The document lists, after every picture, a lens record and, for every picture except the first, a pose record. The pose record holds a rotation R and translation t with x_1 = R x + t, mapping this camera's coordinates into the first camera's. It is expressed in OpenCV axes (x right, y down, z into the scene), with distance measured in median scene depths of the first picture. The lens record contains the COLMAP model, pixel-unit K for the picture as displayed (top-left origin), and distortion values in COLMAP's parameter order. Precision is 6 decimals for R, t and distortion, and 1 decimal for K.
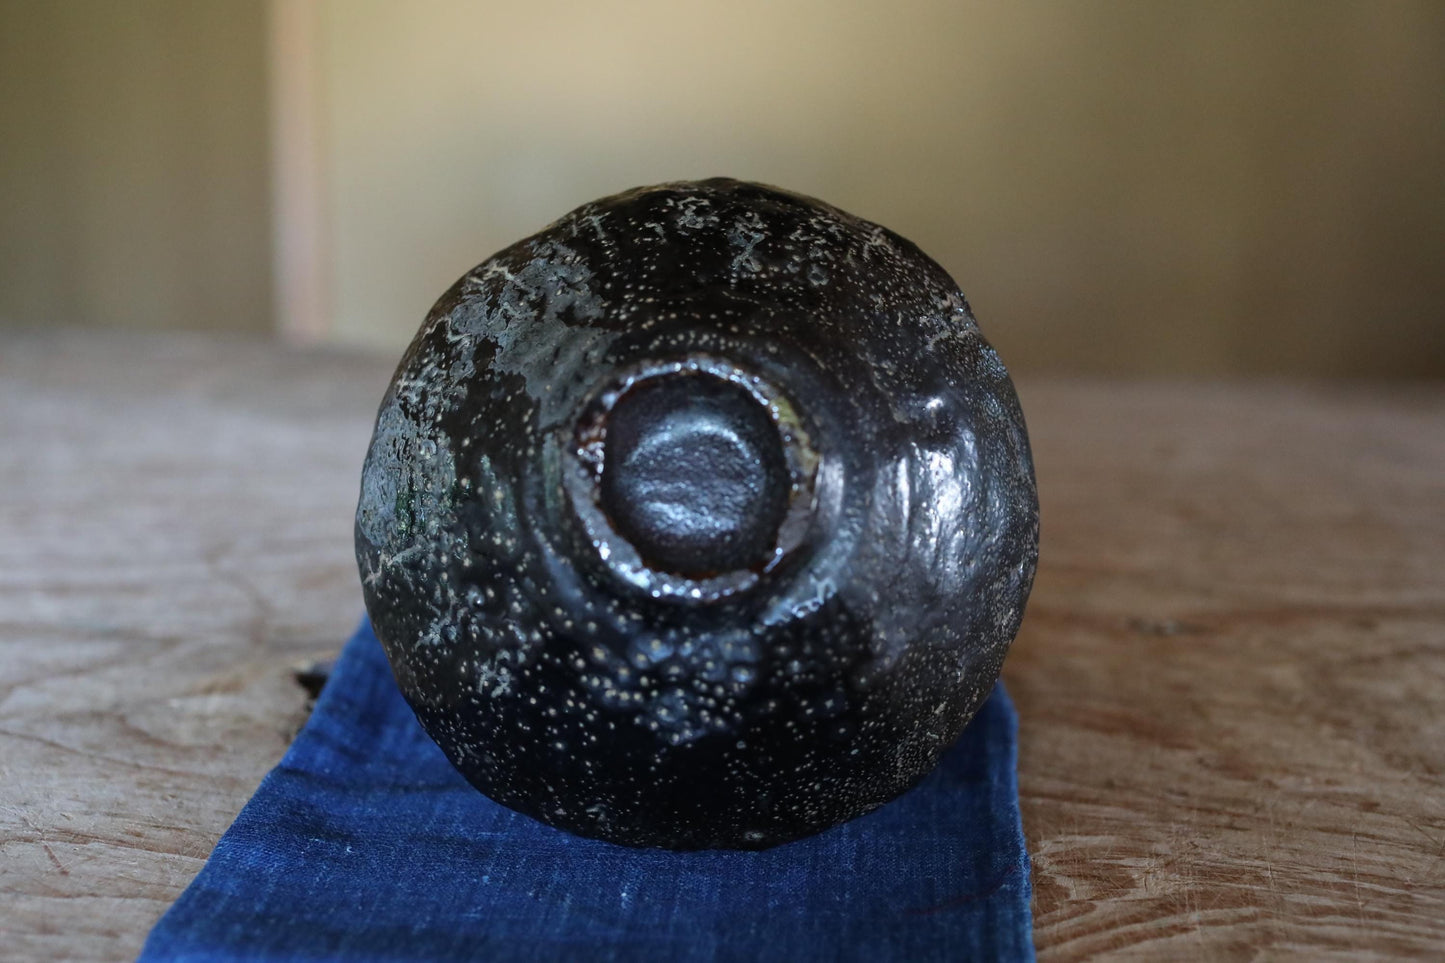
lens RADIAL K [[2326.5, 0, 722.5], [0, 2326.5, 481.5], [0, 0, 1]] dist [-0.793457, 0.034260]
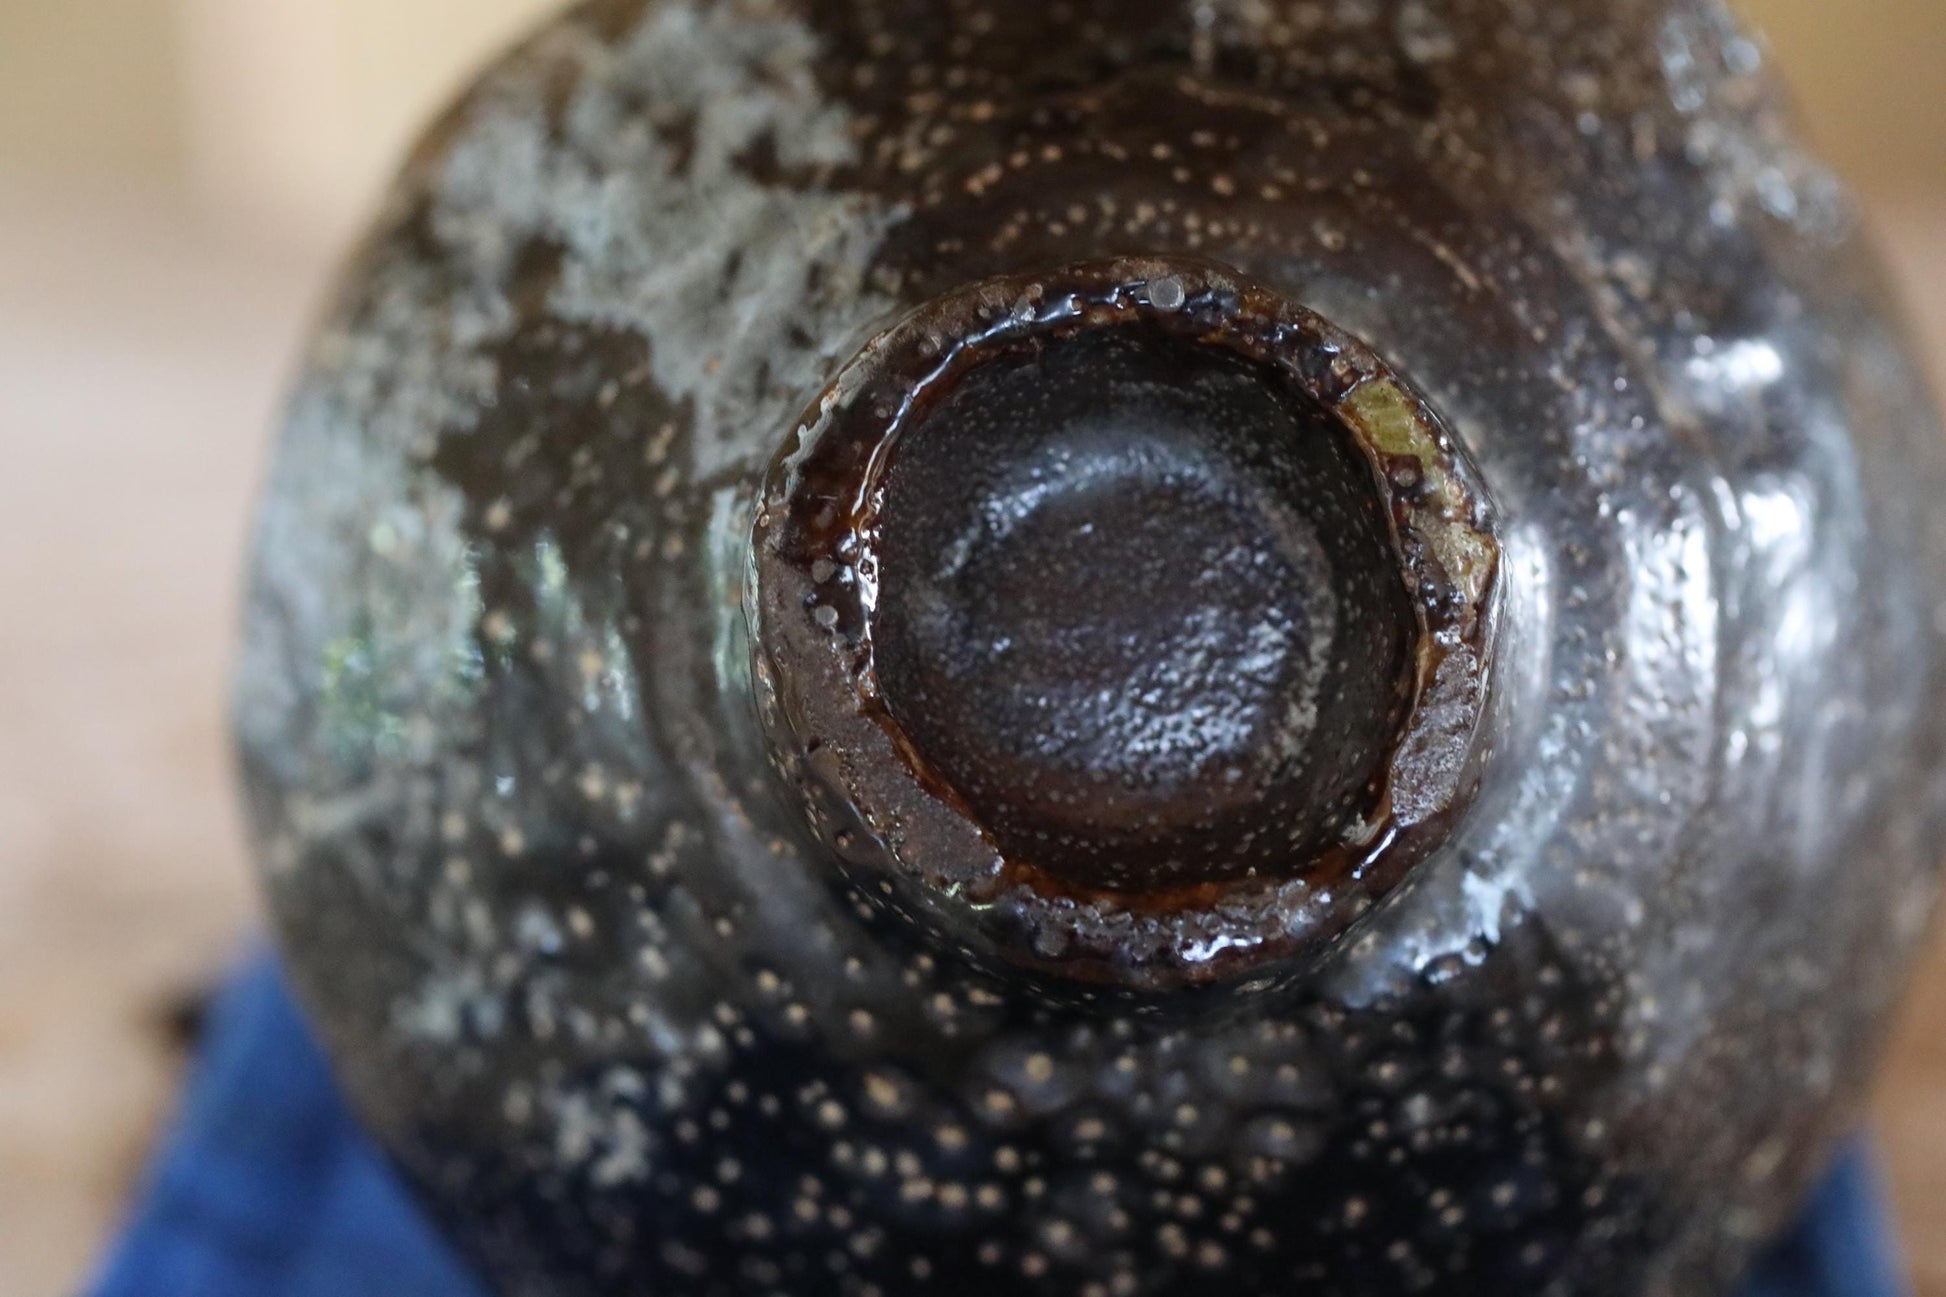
lens RADIAL K [[3021.9, 0, 973.0], [0, 3021.9, 648.5], [0, 0, 1]] dist [0.013901, 0.142880]
pose [[0.999450, -0.033090, -0.002201, -0.035418], [0.033148, 0.994752, 0.096801, -0.040979], [-0.001014, -0.096821, 0.995301, 0.525697]]
